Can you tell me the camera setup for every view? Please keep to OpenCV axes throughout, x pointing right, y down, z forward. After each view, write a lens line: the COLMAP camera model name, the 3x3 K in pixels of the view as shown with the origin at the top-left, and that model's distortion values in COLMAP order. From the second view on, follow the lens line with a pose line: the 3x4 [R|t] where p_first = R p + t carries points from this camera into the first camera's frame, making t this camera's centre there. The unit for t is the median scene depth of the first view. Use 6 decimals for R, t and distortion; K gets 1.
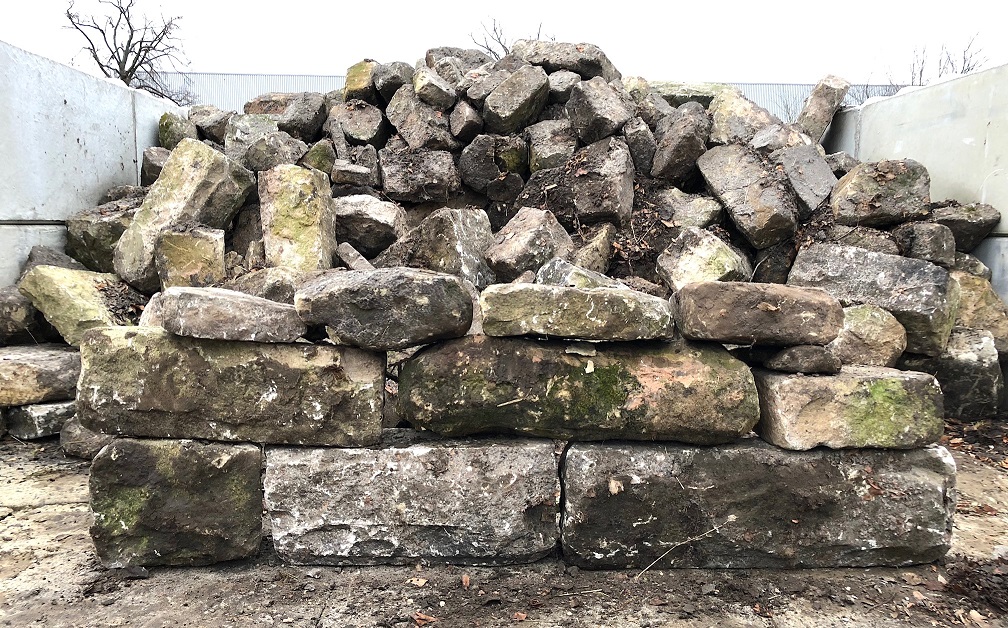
lens RADIAL K [[791.7, 0, 505.3], [0, 791.7, 315.6], [0, 0, 1]] dist [0.007061, -0.018455]
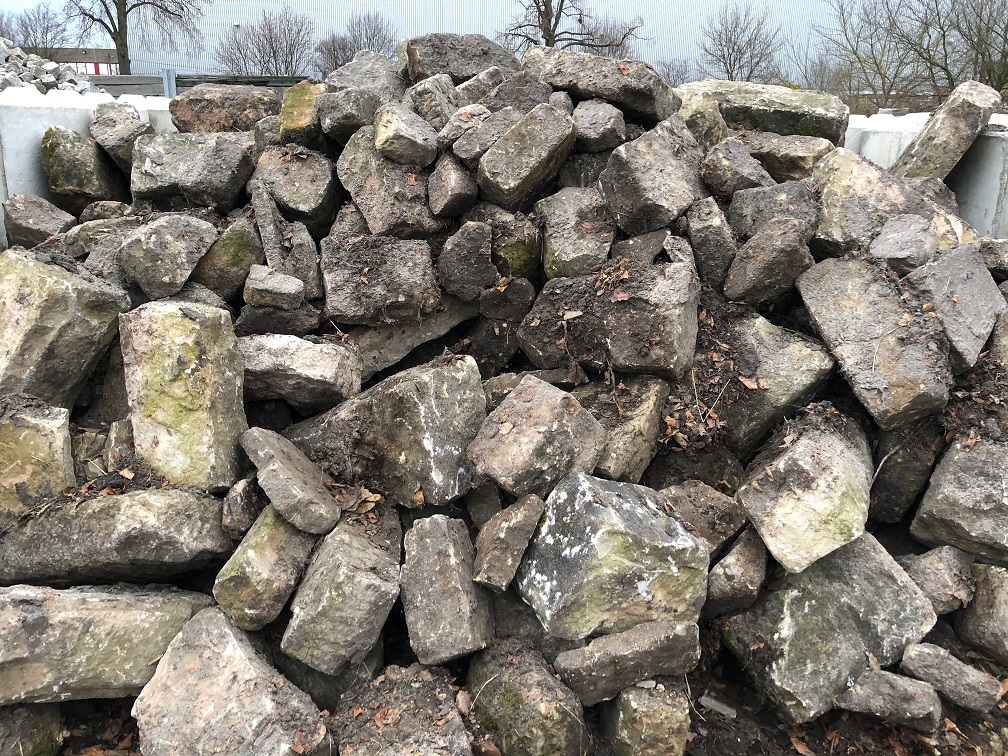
lens RADIAL K [[833.8, 0, 507.1], [0, 833.8, 380.5], [0, 0, 1]] dist [-0.011434, 0.044598]
pose [[0.999622, 0.019846, -0.019048, 0.016456], [-0.016630, 0.987576, 0.156262, -0.219295], [0.021912, -0.155886, 0.987532, 0.302264]]
